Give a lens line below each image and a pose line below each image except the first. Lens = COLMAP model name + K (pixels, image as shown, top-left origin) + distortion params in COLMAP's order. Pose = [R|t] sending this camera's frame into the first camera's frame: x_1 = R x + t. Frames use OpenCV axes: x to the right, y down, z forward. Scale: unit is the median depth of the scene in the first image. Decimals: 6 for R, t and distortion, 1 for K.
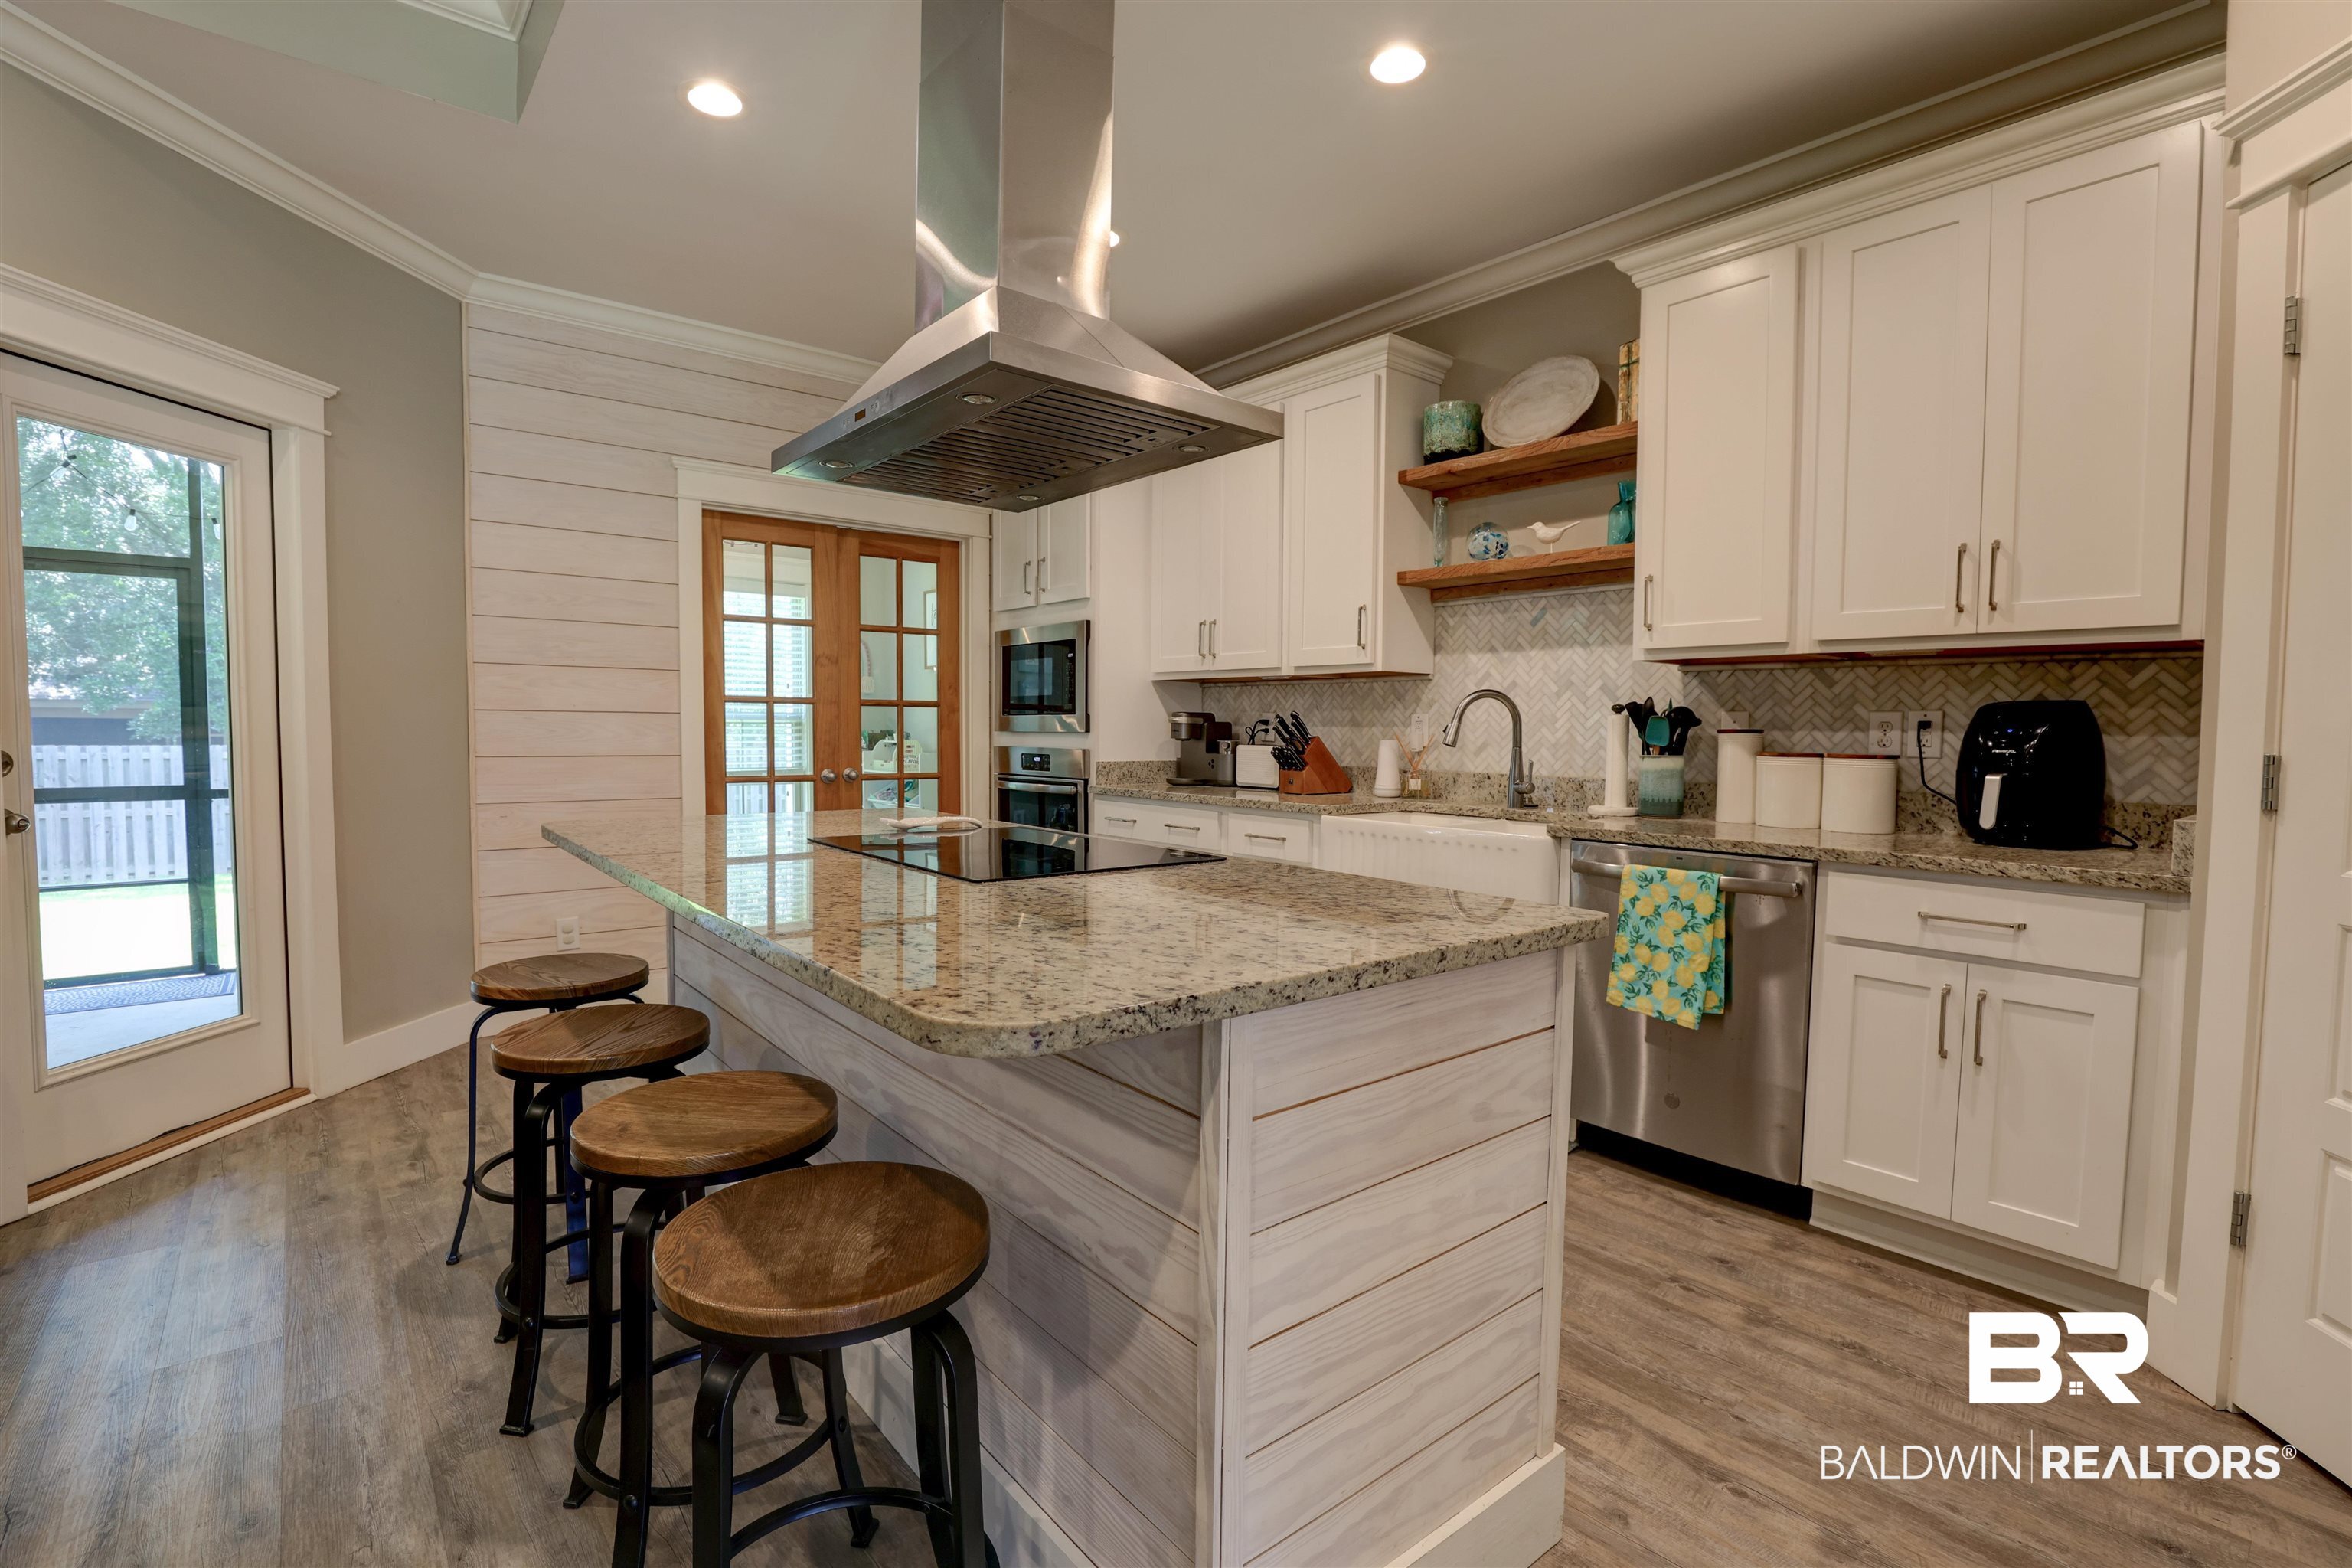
lens RADIAL K [[1078.9, 0, 1182.1], [0, 1078.9, 781.3], [0, 0, 1]] dist [-0.033945, 0.000843]
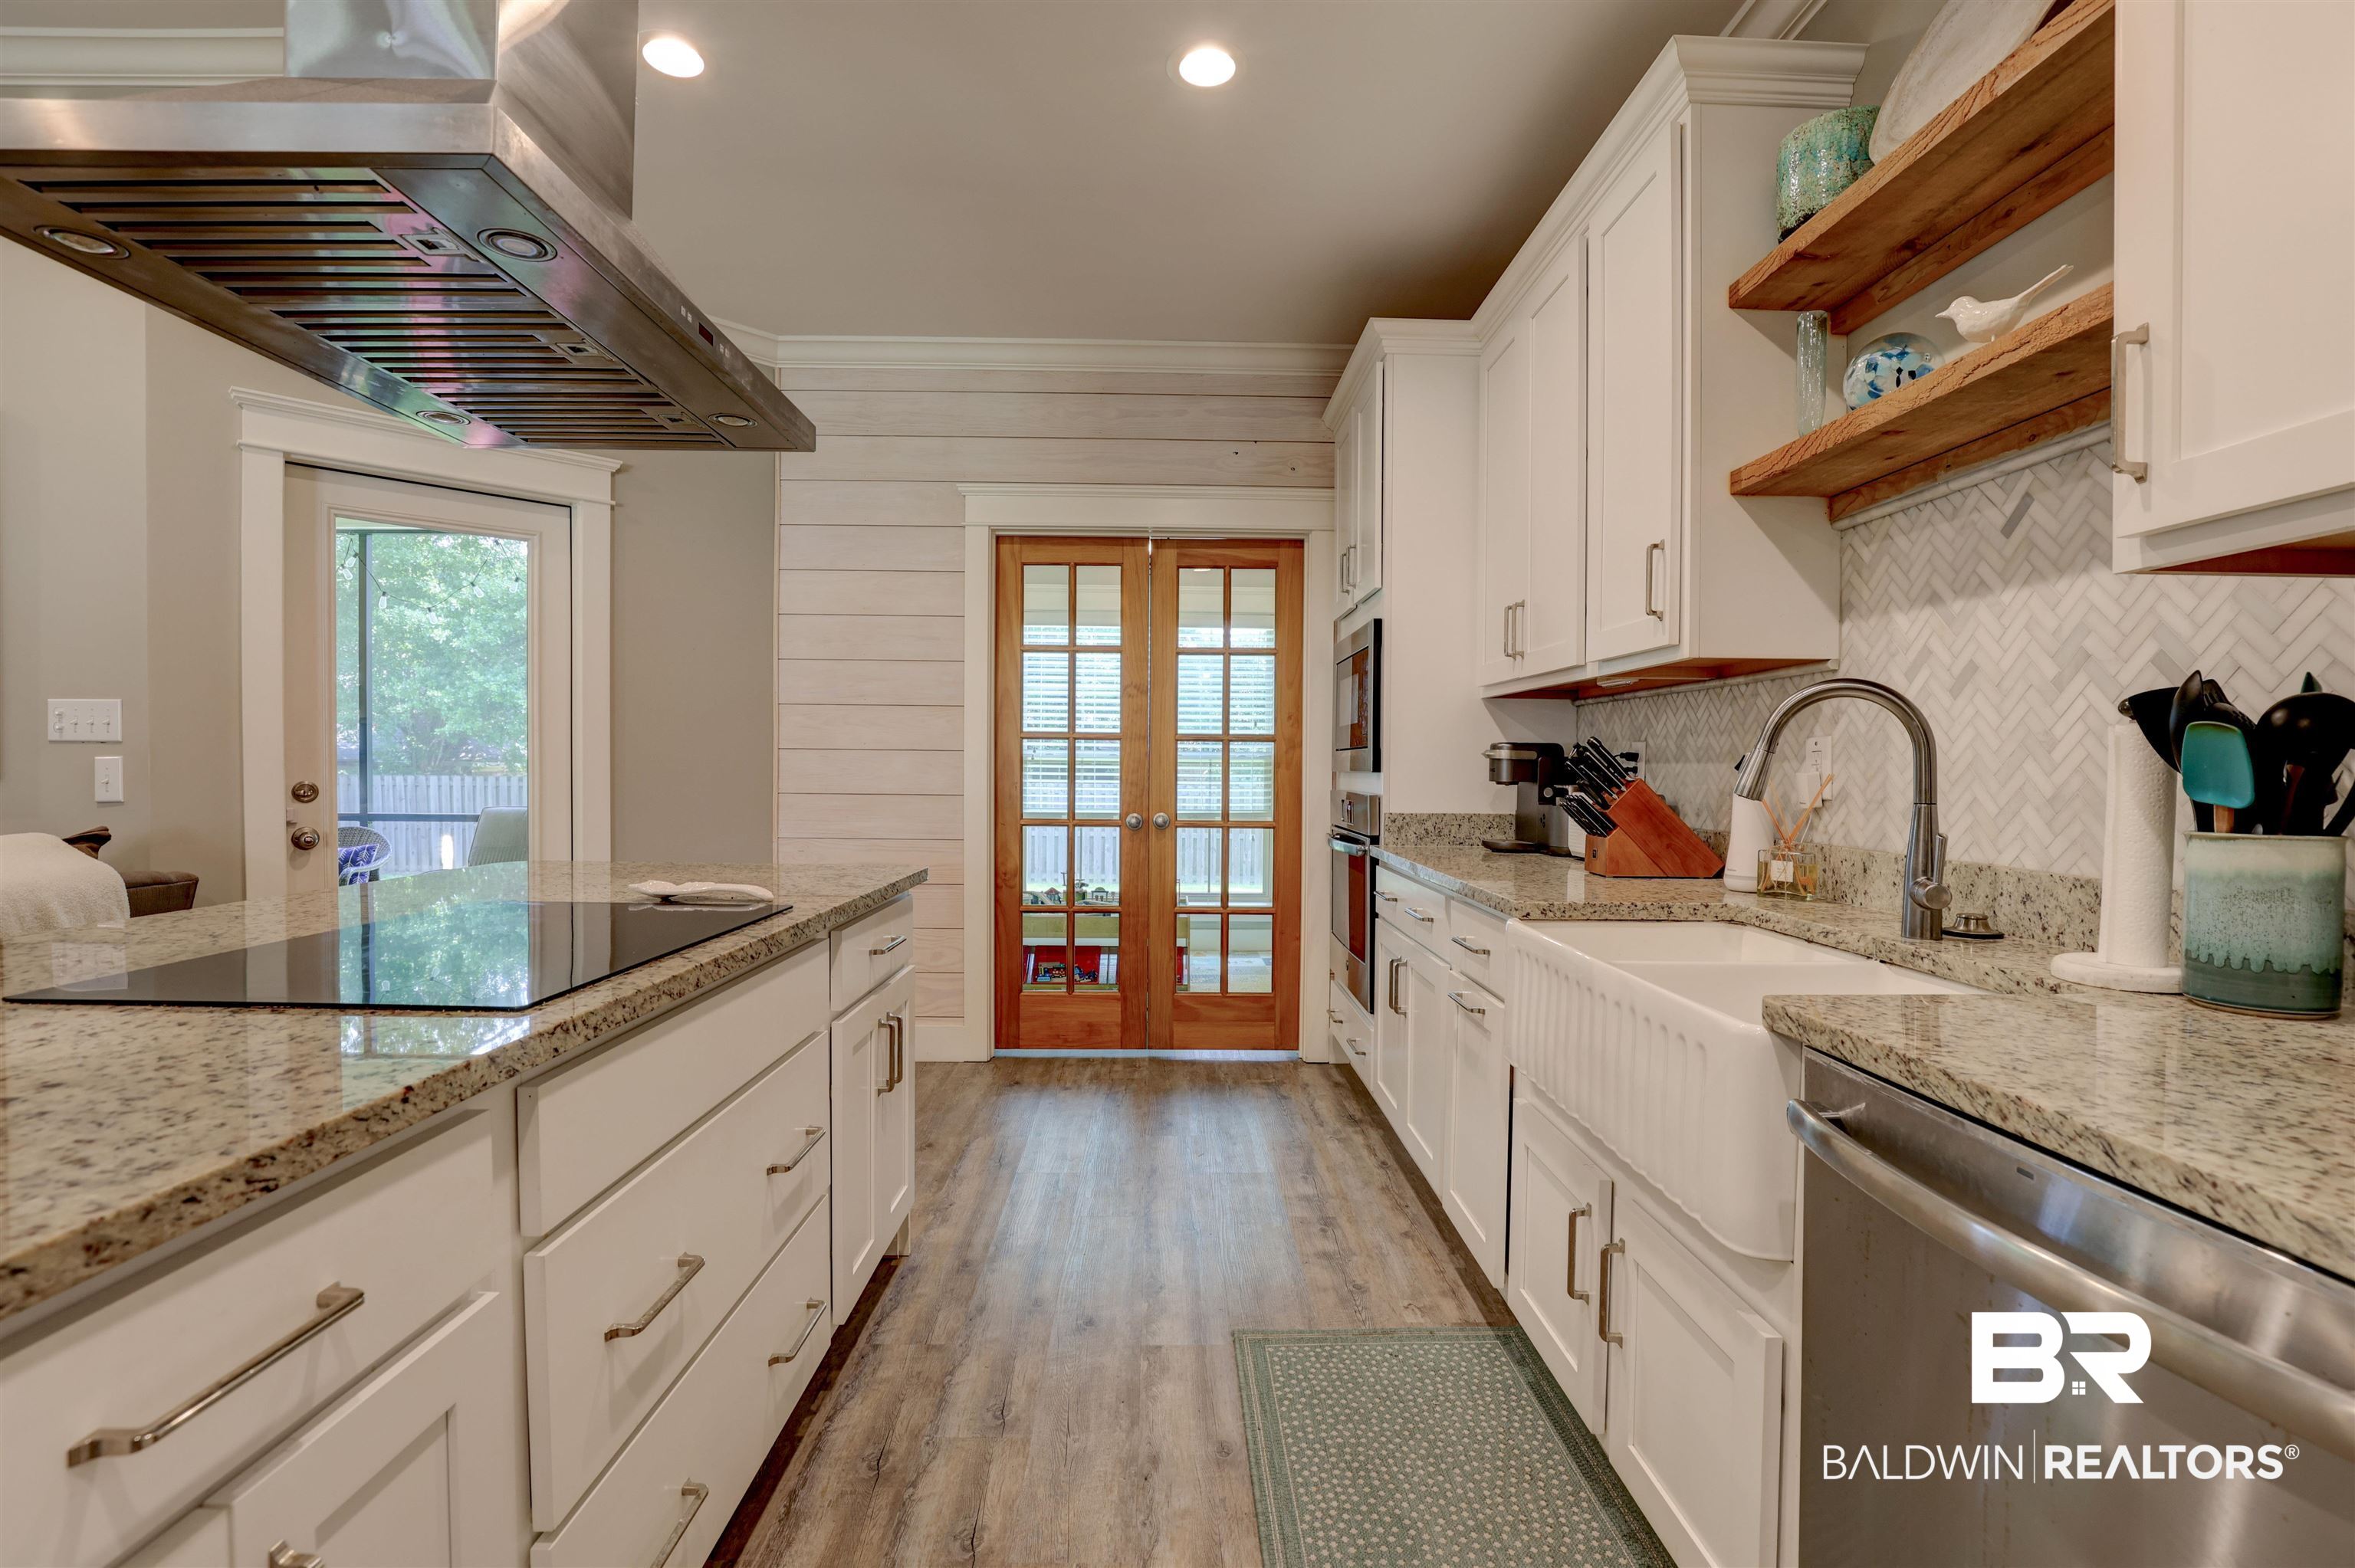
lens RADIAL K [[1080.2, 0, 1178.0], [0, 1080.2, 791.5], [0, 0, 1]] dist [-0.033945, 0.000843]
pose [[0.780926, 0.012872, -0.624490, 0.296100], [-0.032192, 0.999288, -0.019658, -0.015398], [0.623793, 0.035455, 0.780785, 0.391046]]
